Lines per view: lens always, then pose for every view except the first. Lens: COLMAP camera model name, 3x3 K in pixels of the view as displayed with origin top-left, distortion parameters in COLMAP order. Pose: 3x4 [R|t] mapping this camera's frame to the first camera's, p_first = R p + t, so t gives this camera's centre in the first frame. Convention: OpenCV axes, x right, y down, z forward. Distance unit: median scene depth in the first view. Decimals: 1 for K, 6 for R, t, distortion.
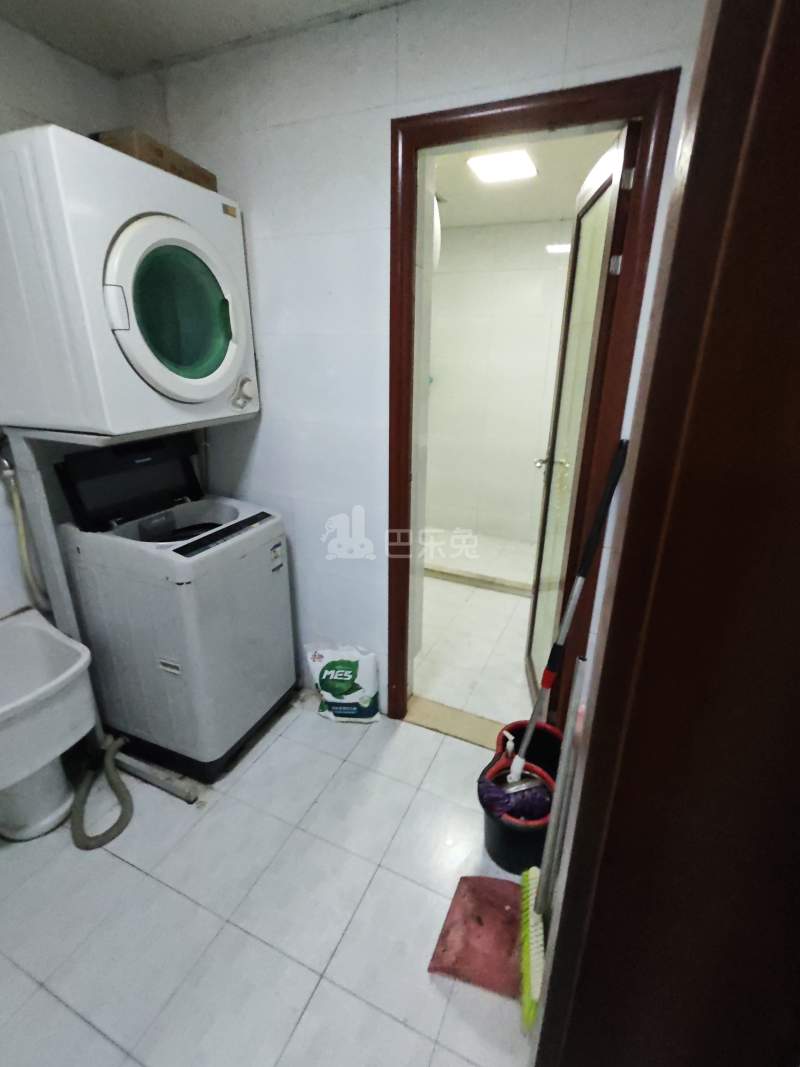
lens RADIAL K [[500.2, 0, 400.0], [0, 500.2, 533.5], [0, 0, 1]] dist [-0.001129, -0.001142]
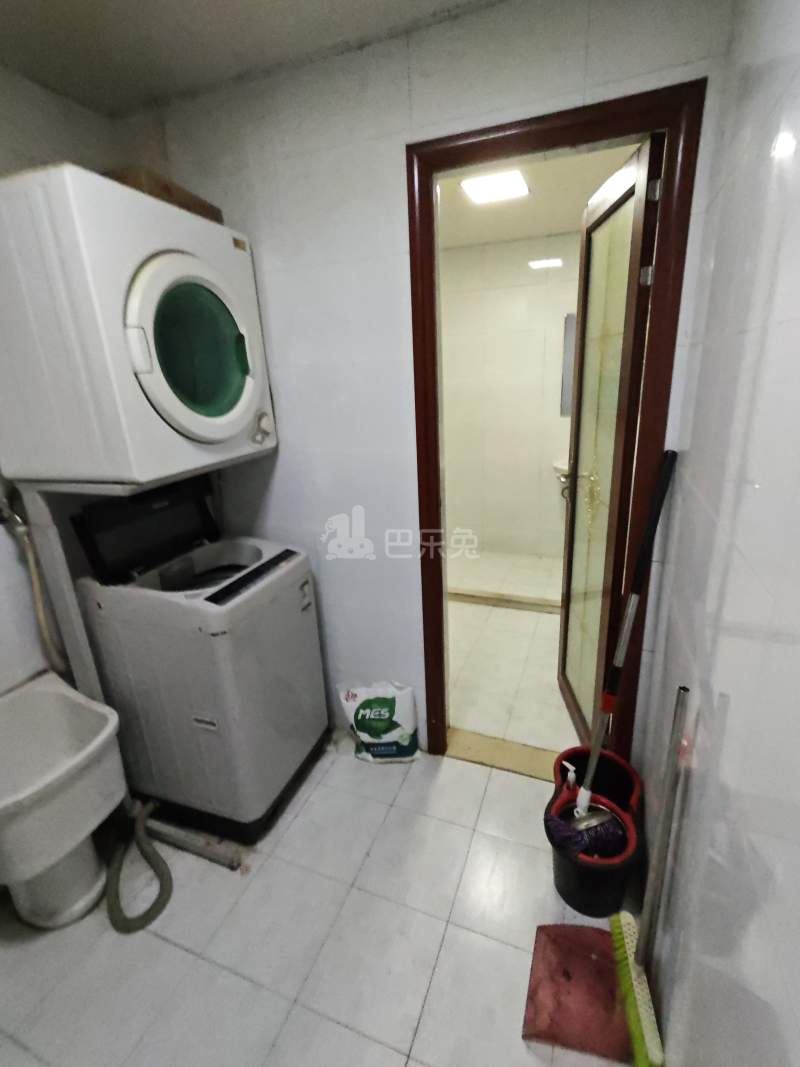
lens RADIAL K [[500.2, 0, 400.0], [0, 500.2, 533.5], [0, 0, 1]] dist [-0.001129, -0.001142]
pose [[0.996889, -0.072266, 0.031450, -0.097403], [0.073404, 0.996627, -0.036684, -0.025268], [-0.028693, 0.038878, 0.998832, 0.040000]]
